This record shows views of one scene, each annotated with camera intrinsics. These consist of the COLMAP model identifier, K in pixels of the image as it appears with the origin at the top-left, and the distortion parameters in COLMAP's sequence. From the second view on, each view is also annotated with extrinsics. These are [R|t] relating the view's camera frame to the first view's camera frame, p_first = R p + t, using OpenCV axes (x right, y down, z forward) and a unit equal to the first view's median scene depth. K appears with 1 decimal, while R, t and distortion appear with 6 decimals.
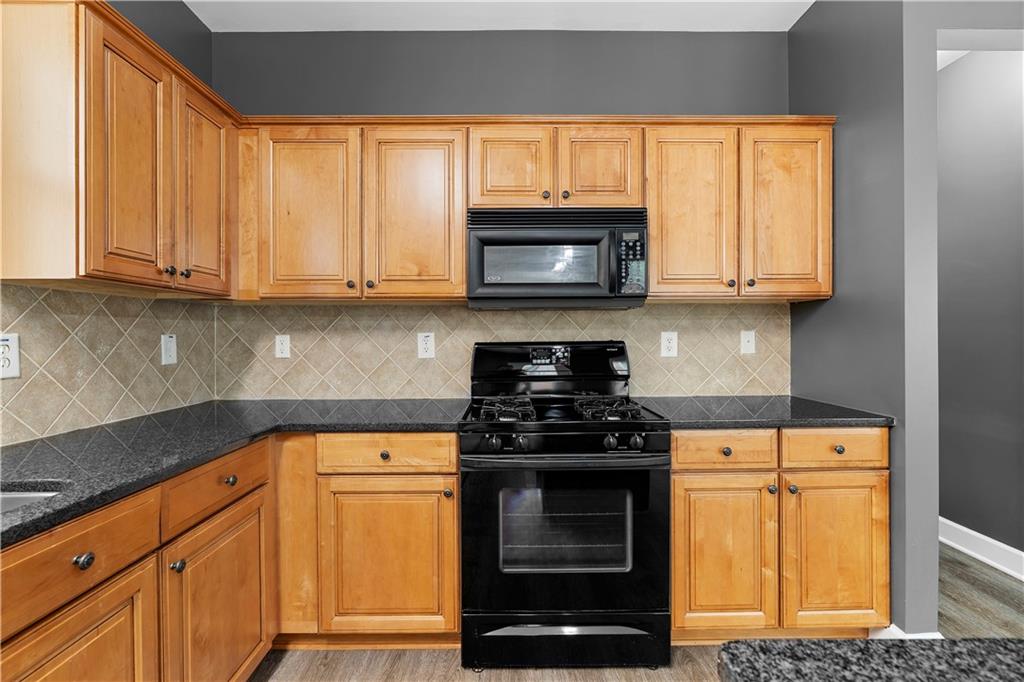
lens RADIAL K [[463.1, 0, 511.7], [0, 463.1, 338.1], [0, 0, 1]] dist [-0.003912, 0.000527]
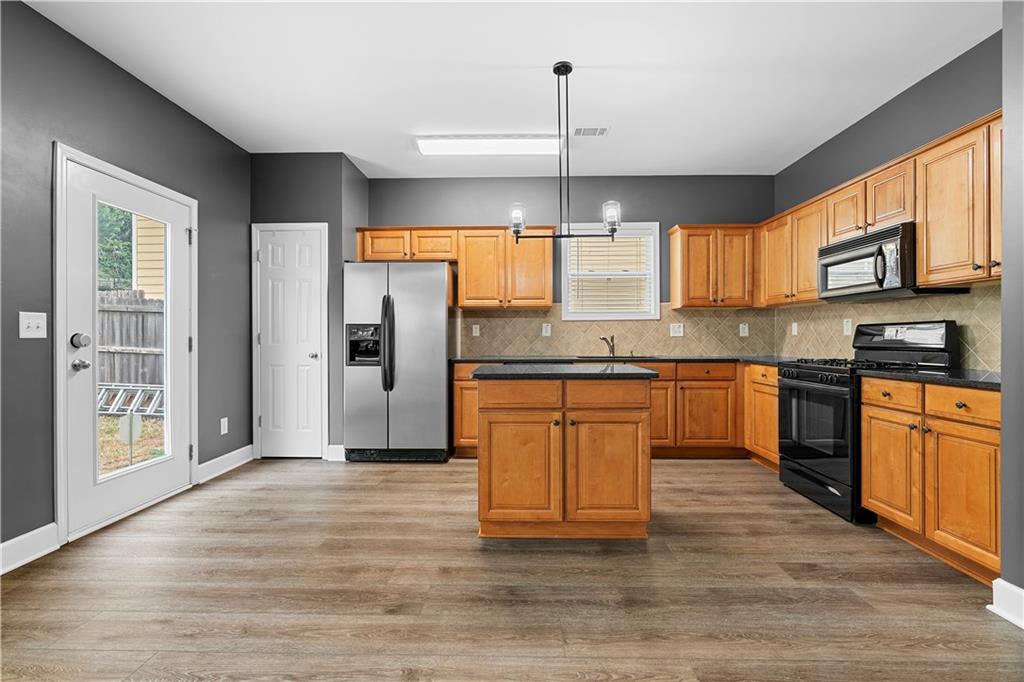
lens RADIAL K [[463.1, 0, 511.7], [0, 463.1, 338.1], [0, 0, 1]] dist [-0.003912, 0.000527]
pose [[-0.029830, 0.007012, -0.999530, 1.669265], [-0.002680, 0.999971, 0.007095, 0.052689], [0.999551, 0.002890, -0.029810, -0.115100]]
